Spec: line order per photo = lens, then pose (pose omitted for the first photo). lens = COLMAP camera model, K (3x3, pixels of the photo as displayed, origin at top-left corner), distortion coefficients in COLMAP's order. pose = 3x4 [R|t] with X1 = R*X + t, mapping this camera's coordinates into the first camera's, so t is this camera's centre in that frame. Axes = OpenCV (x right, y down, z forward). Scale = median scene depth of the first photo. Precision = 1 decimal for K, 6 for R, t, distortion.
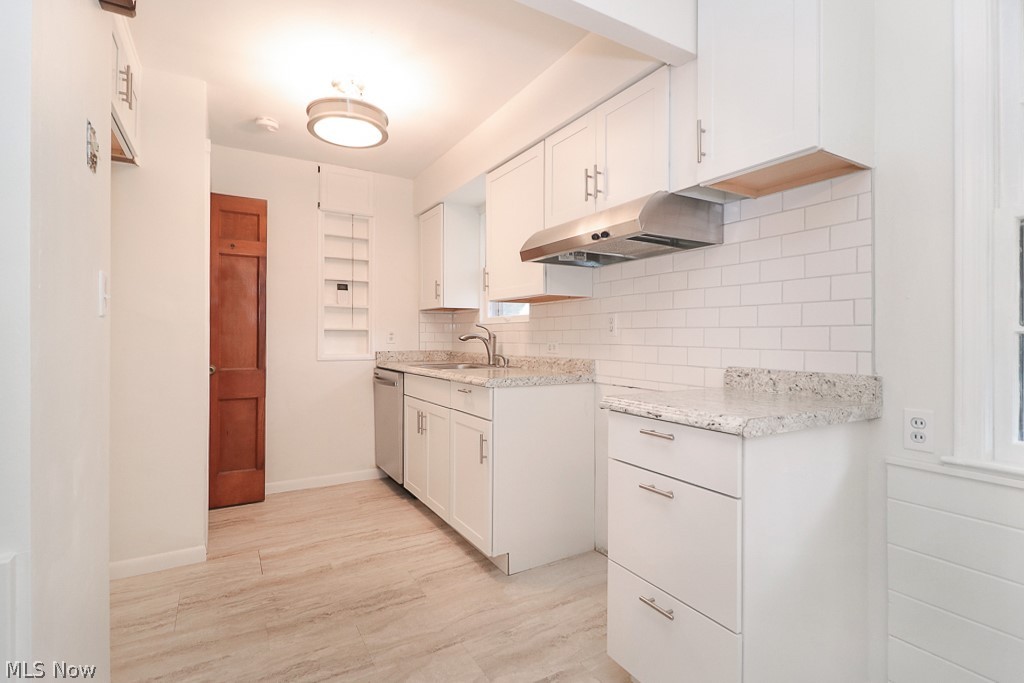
lens RADIAL K [[477.4, 0, 510.0], [0, 477.4, 333.9], [0, 0, 1]] dist [0.016434, -0.012778]
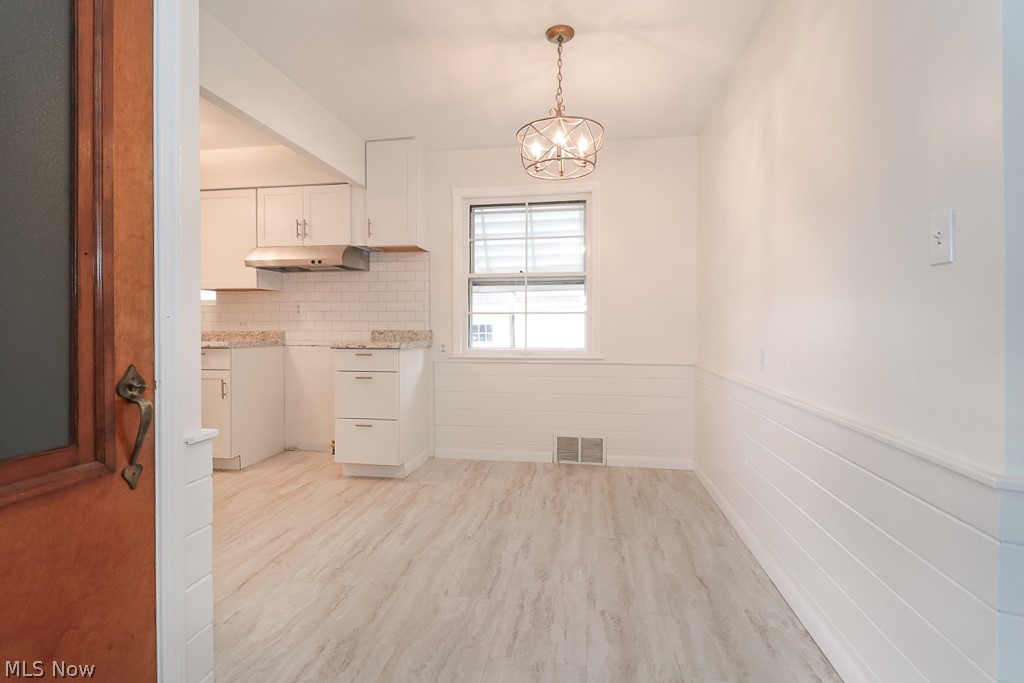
lens RADIAL K [[477.4, 0, 510.0], [0, 477.4, 333.9], [0, 0, 1]] dist [0.016434, -0.012778]
pose [[0.634119, -0.018684, 0.773010, -0.574634], [-0.001959, 0.999666, 0.025769, 0.021647], [-0.773233, -0.017855, 0.633871, -0.582227]]
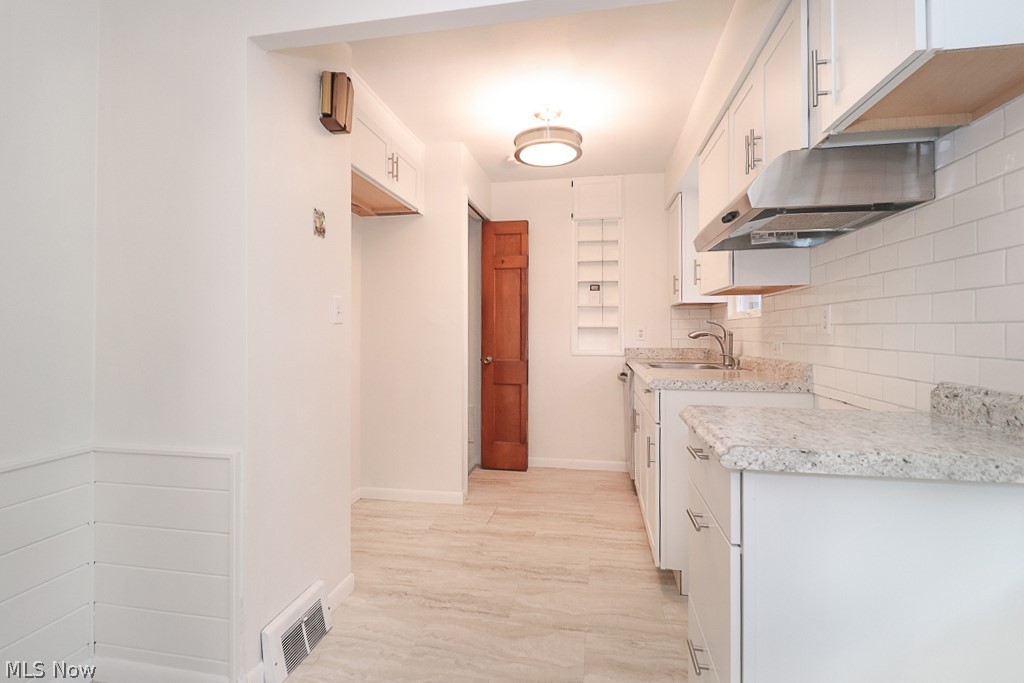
lens RADIAL K [[488.1, 0, 513.3], [0, 488.1, 324.7], [0, 0, 1]] dist [0.016377, -0.014528]
pose [[0.756837, -0.011794, -0.653498, 0.333131], [0.007013, 0.999926, -0.009924, -0.006505], [0.653566, 0.002927, 0.756864, 0.067312]]
